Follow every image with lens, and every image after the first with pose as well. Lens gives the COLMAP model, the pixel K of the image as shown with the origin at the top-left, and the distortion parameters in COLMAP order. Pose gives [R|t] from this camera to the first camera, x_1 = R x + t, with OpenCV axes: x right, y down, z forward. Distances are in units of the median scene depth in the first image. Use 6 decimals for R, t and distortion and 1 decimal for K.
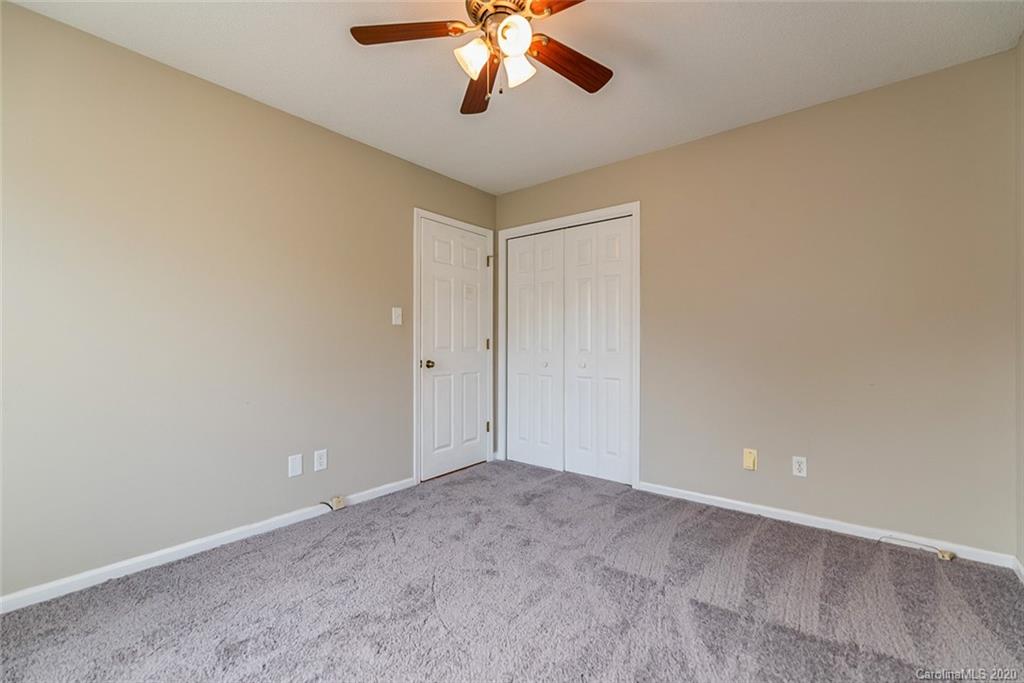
lens RADIAL K [[441.0, 0, 512.8], [0, 441.0, 343.4], [0, 0, 1]] dist [0.007145, 0.000934]
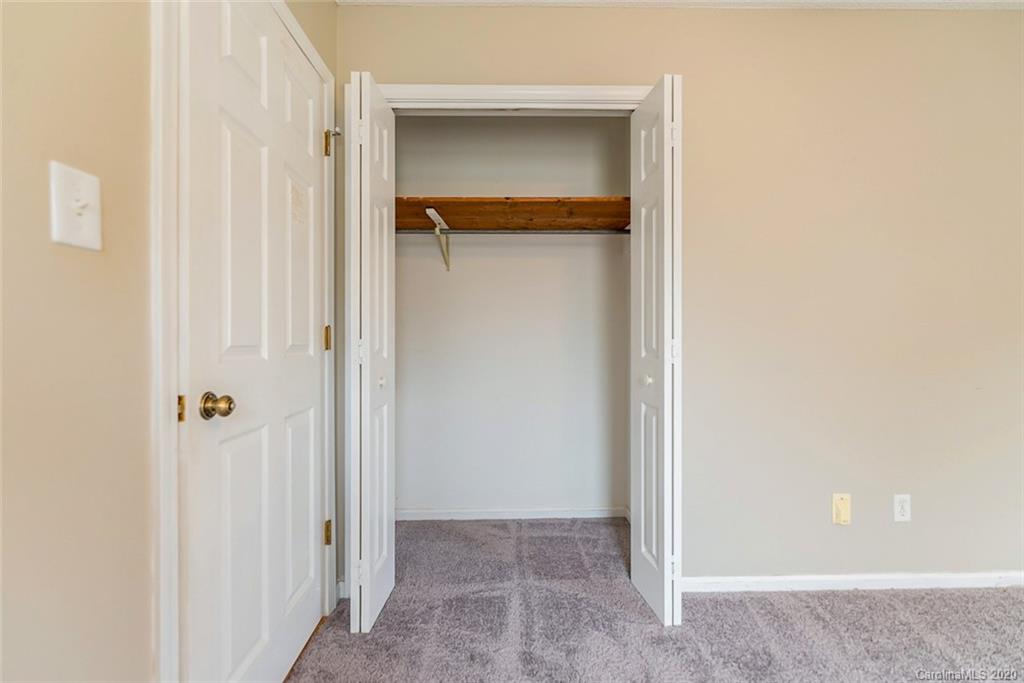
lens RADIAL K [[441.0, 0, 519.8], [0, 441.0, 342.2], [0, 0, 1]] dist [0.007145, 0.000934]
pose [[0.765045, -0.001546, 0.643975, -0.234159], [0.002699, 0.999996, -0.000805, 0.006597], [-0.643971, 0.002354, 0.765046, 0.684346]]
